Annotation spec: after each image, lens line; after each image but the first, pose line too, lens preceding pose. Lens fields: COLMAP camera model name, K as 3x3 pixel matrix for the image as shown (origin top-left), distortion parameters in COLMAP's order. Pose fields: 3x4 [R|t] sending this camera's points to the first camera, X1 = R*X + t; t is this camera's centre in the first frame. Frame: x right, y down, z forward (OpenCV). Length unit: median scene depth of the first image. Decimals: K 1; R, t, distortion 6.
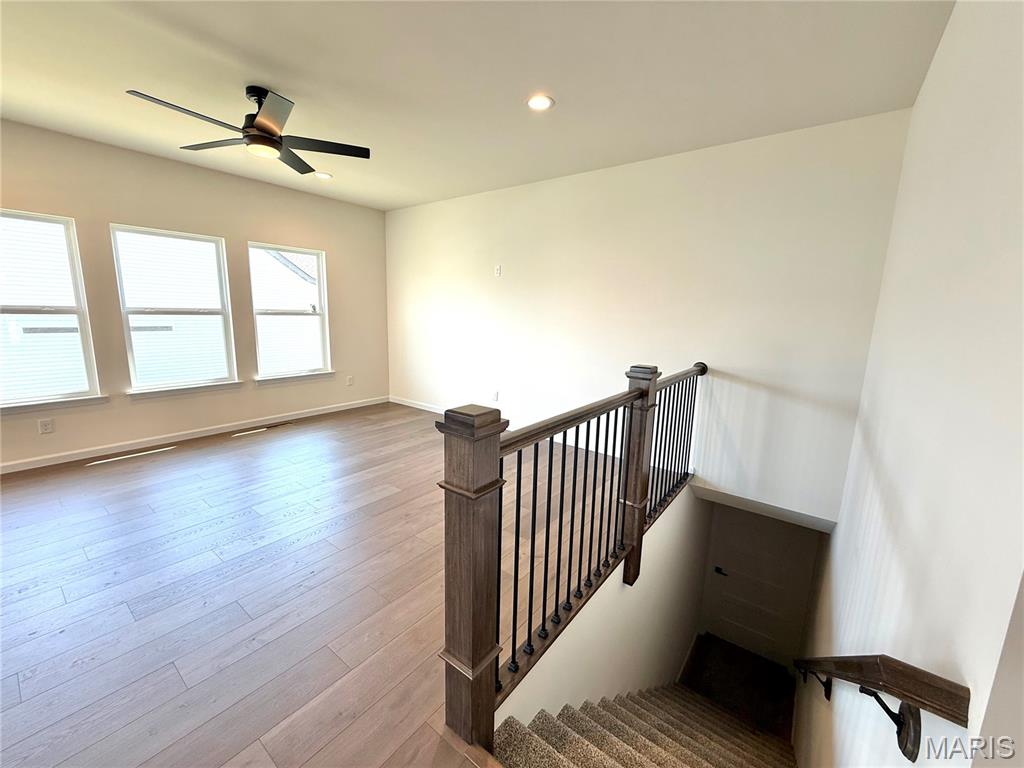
lens RADIAL K [[415.0, 0, 510.9], [0, 415.0, 381.5], [0, 0, 1]] dist [0.012453, -0.000290]
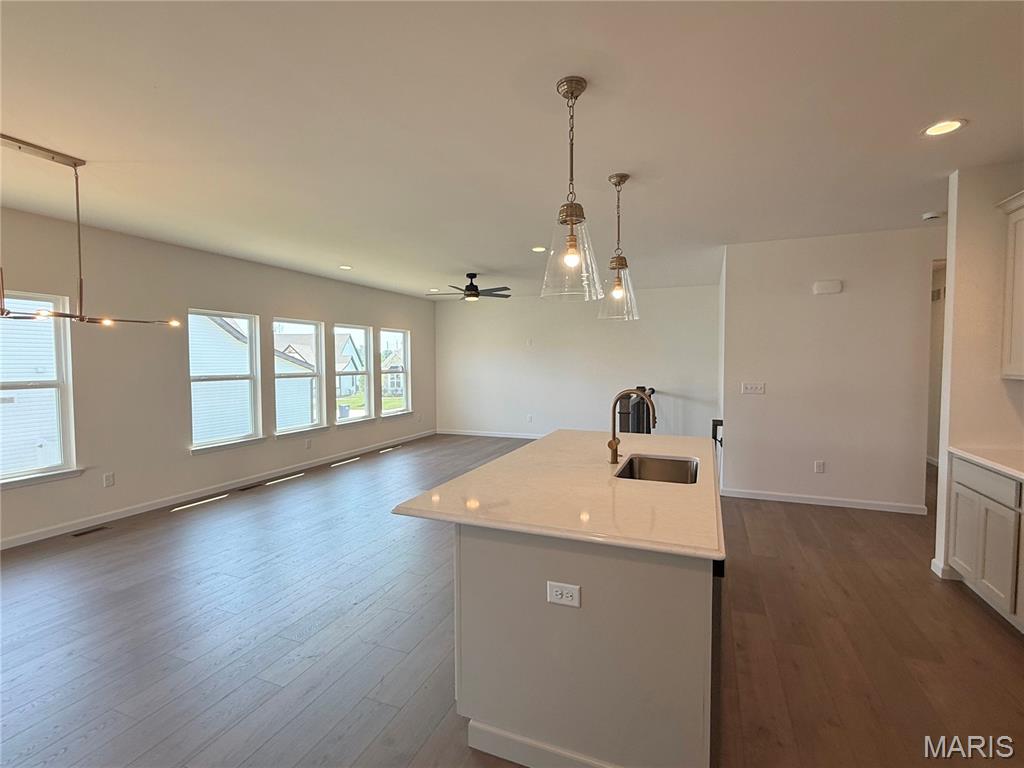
lens RADIAL K [[469.3, 0, 512.8], [0, 469.3, 381.8], [0, 0, 1]] dist [-0.002351, -0.000120]
pose [[0.967336, -0.050487, 0.248418, -0.428190], [0.082431, 0.989356, -0.119913, 0.085205], [-0.239720, 0.136473, 0.961202, -0.580644]]
